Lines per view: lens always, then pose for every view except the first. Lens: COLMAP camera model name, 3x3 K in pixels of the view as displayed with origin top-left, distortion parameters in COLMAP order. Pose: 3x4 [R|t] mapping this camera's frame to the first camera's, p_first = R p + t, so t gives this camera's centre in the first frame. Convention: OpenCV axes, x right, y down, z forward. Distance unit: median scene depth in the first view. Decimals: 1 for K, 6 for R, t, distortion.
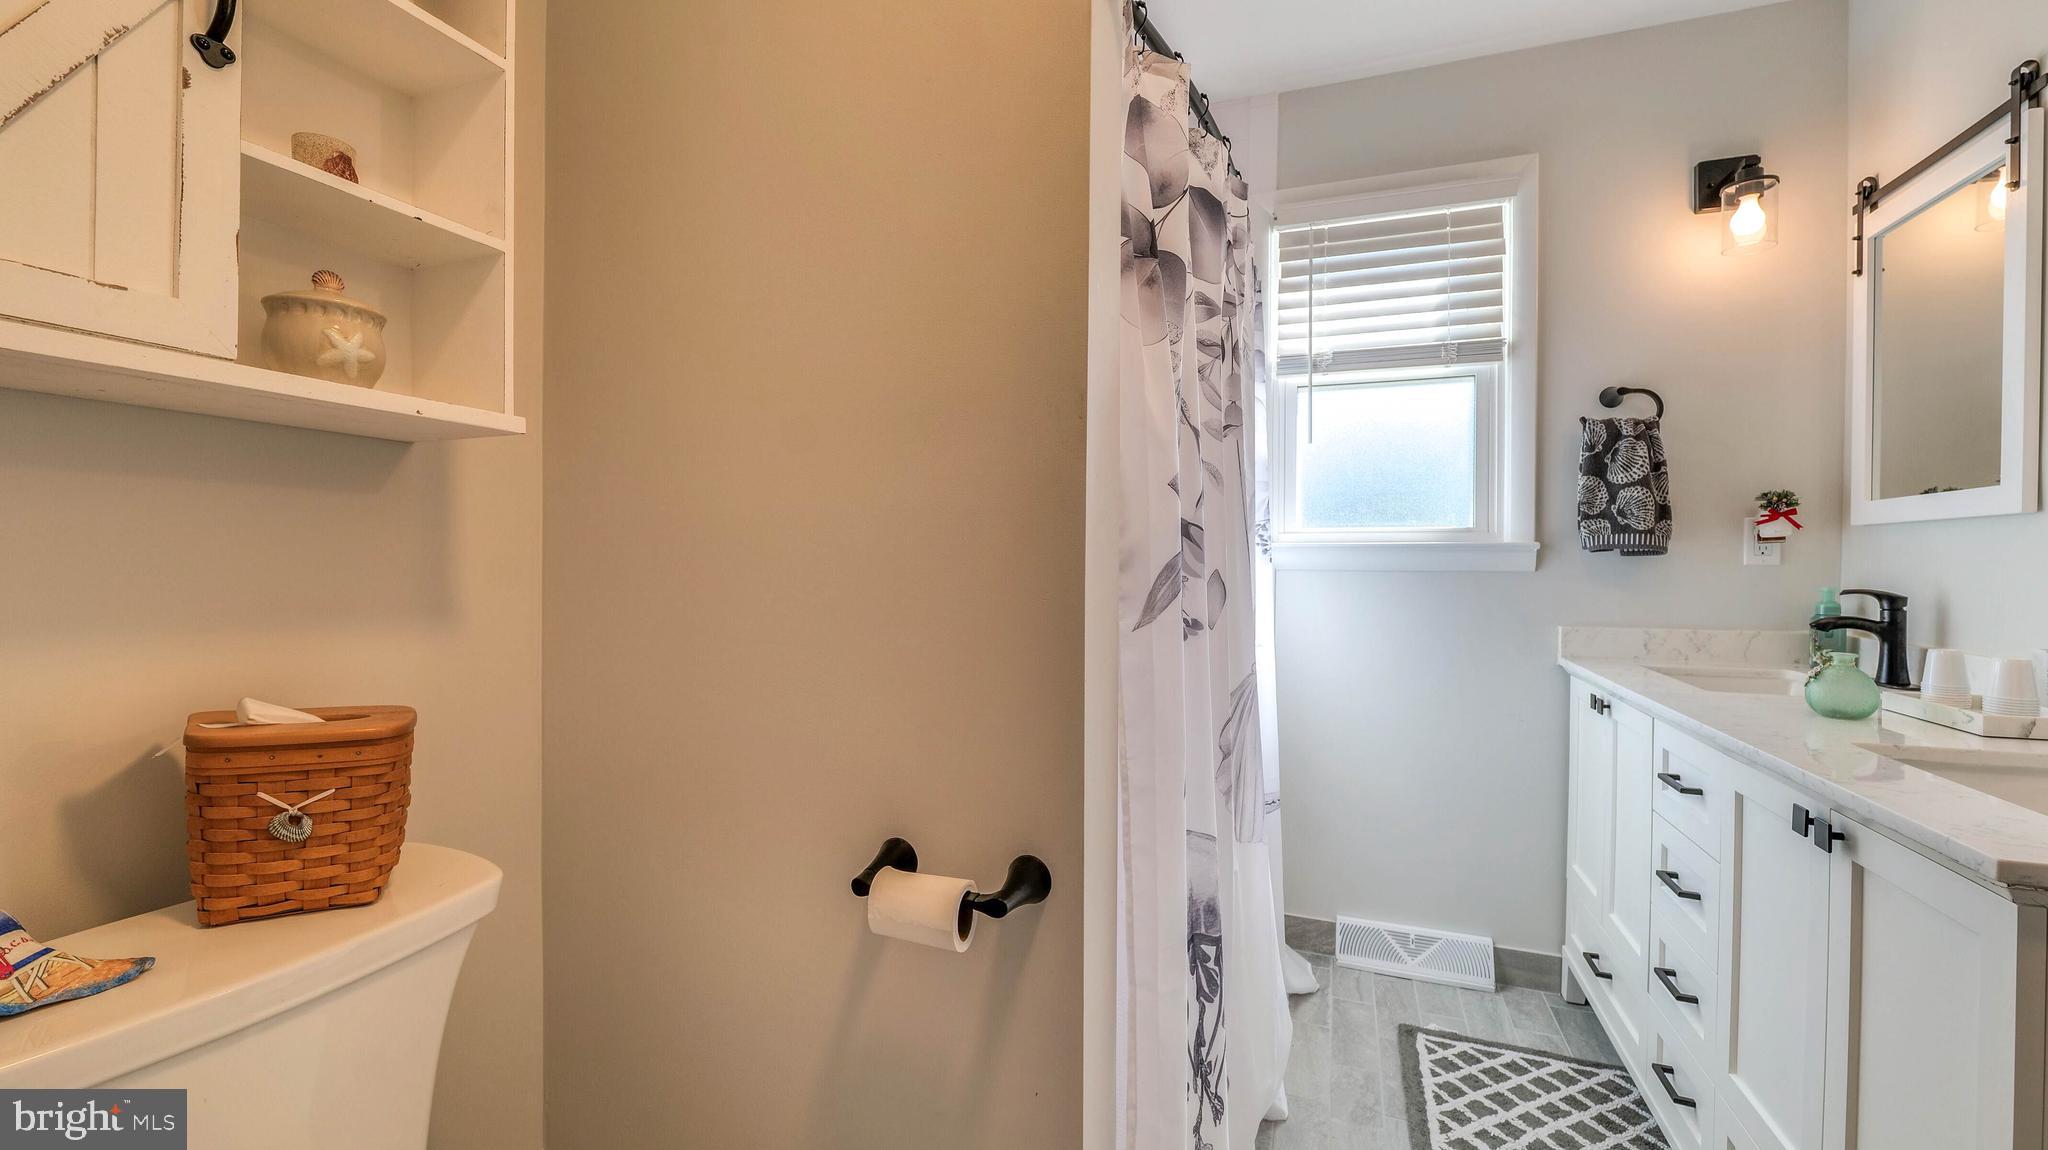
lens RADIAL K [[832.5, 0, 1013.6], [0, 832.5, 570.4], [0, 0, 1]] dist [-0.016583, 0.002335]
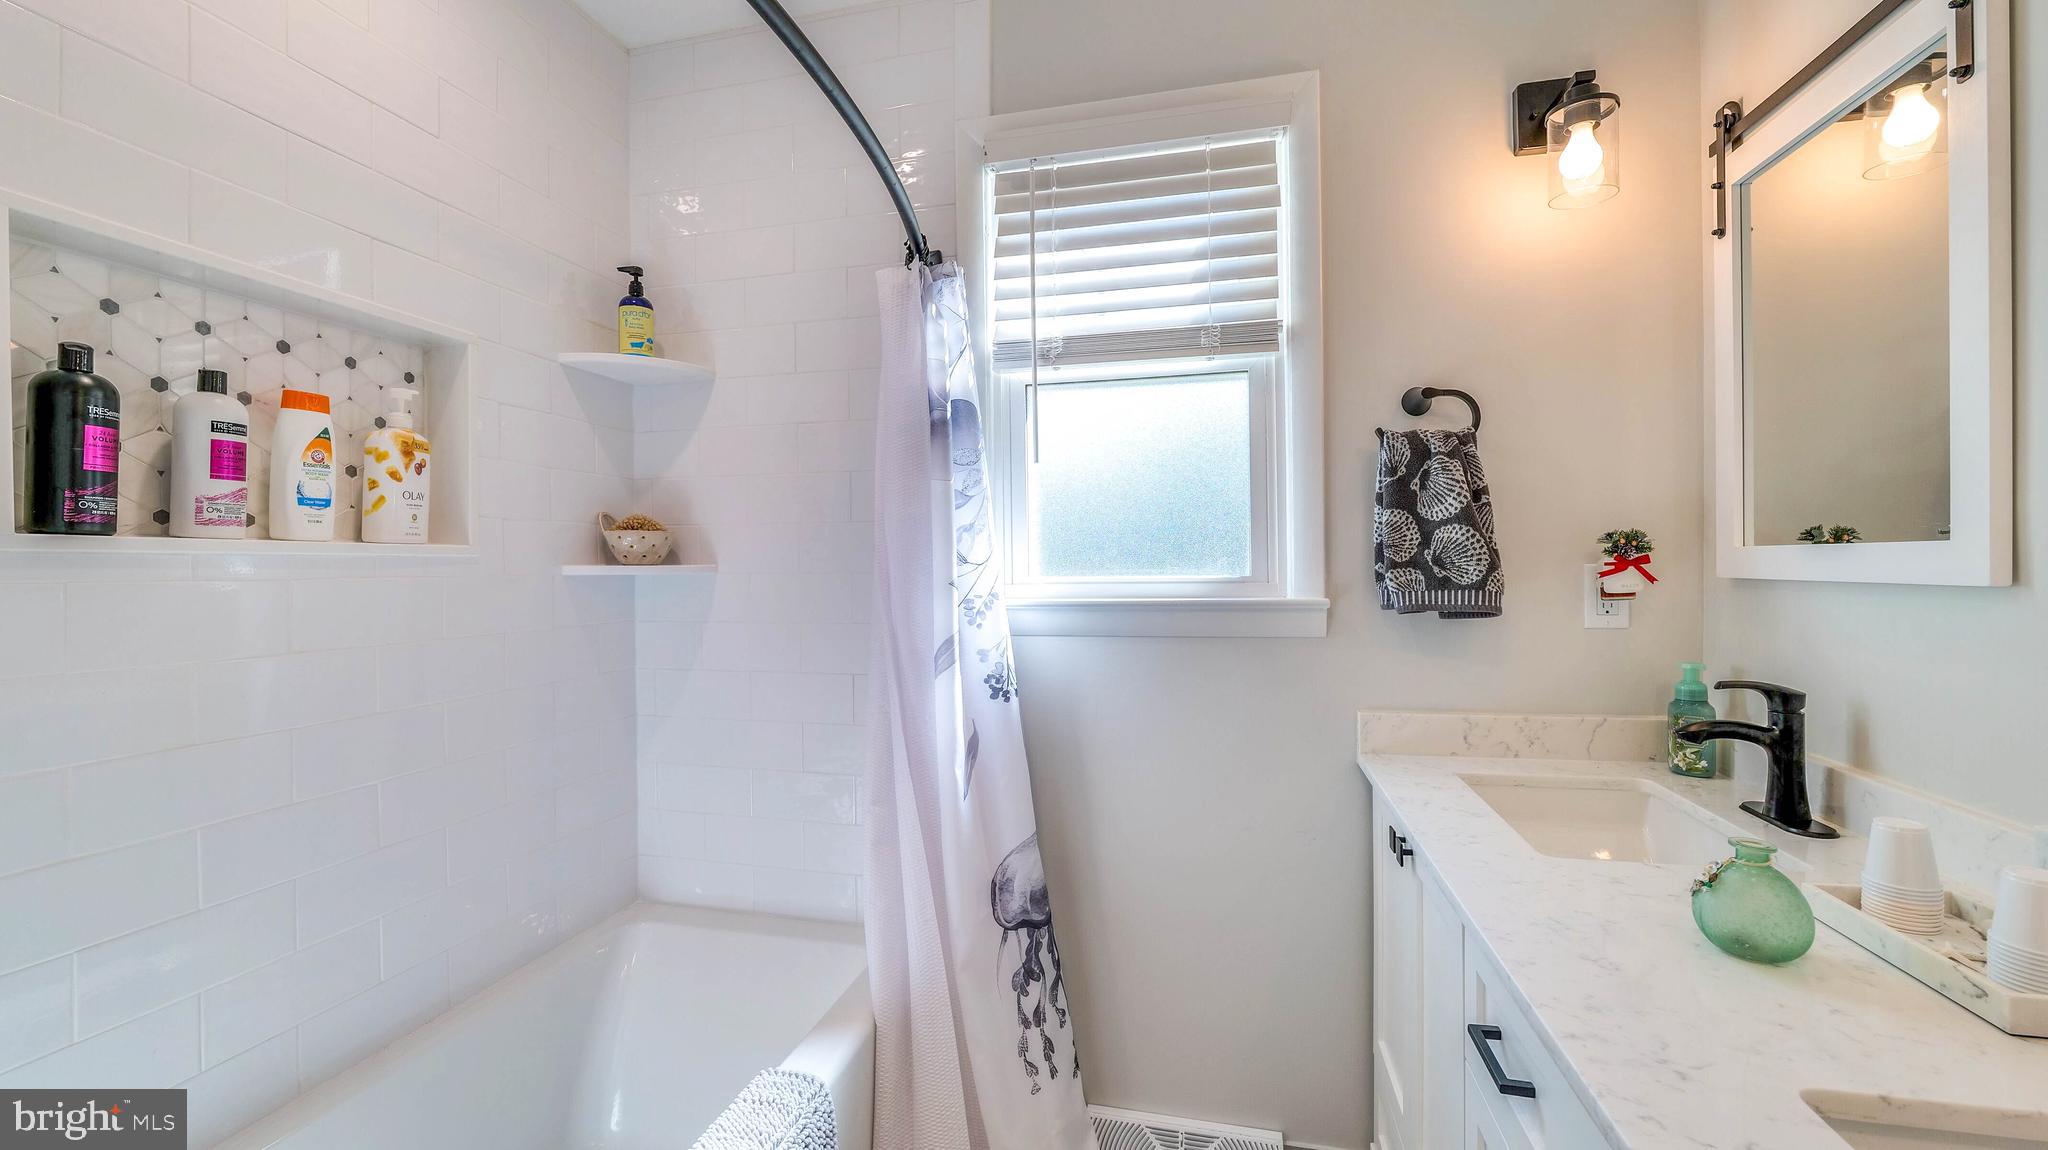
lens RADIAL K [[832.5, 0, 1013.6], [0, 832.5, 570.4], [0, 0, 1]] dist [-0.016583, 0.002335]
pose [[0.991439, -0.020137, 0.129012, 0.278260], [0.020379, 0.999792, -0.000558, -0.067903], [-0.128974, 0.003183, 0.991643, 0.323182]]
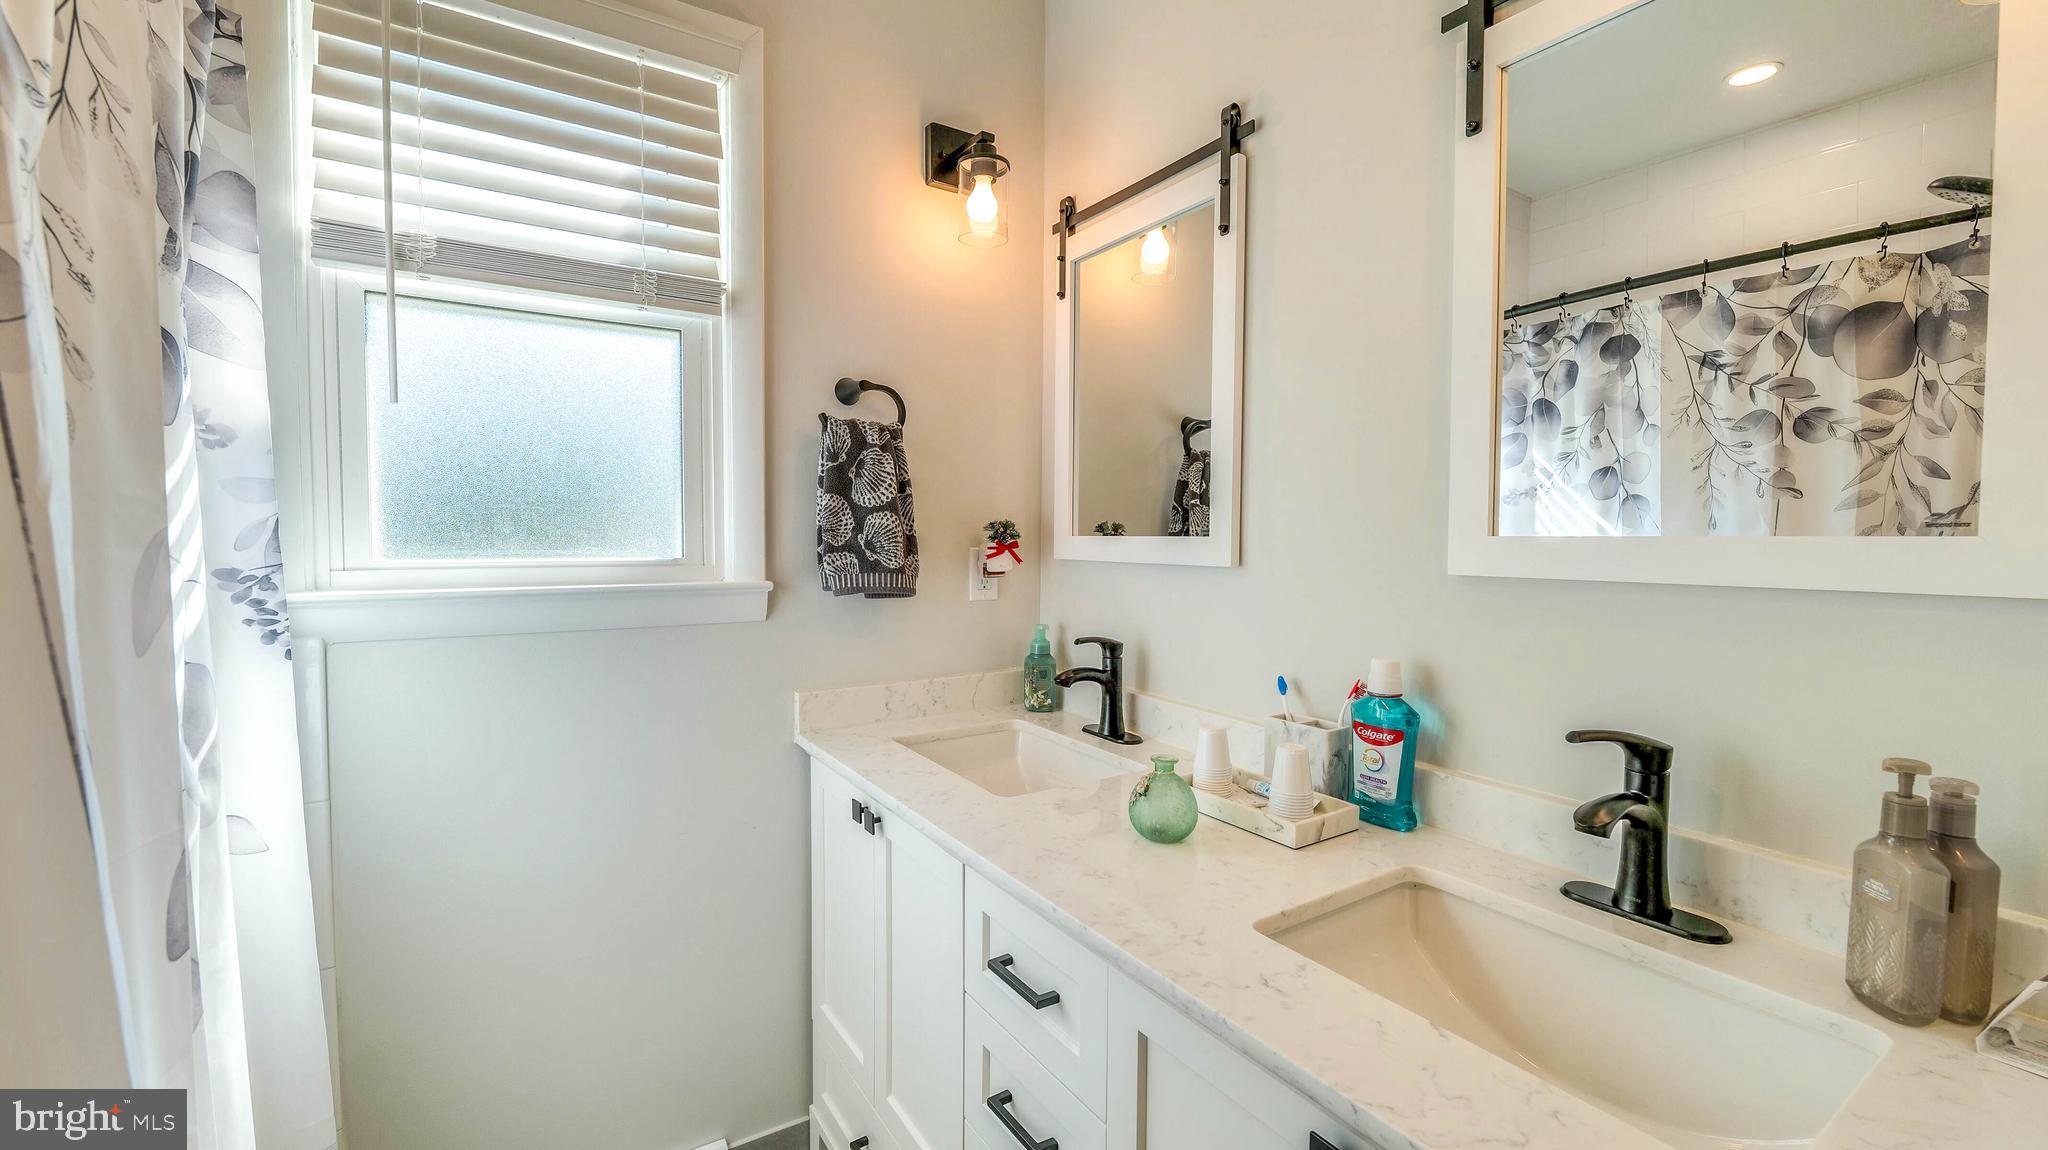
lens RADIAL K [[832.5, 0, 1013.6], [0, 832.5, 570.4], [0, 0, 1]] dist [-0.016583, 0.002335]
pose [[0.586388, -0.037395, 0.809167, 0.184822], [0.006373, 0.999116, 0.041554, -0.075949], [-0.810005, -0.019210, 0.586108, 0.429394]]
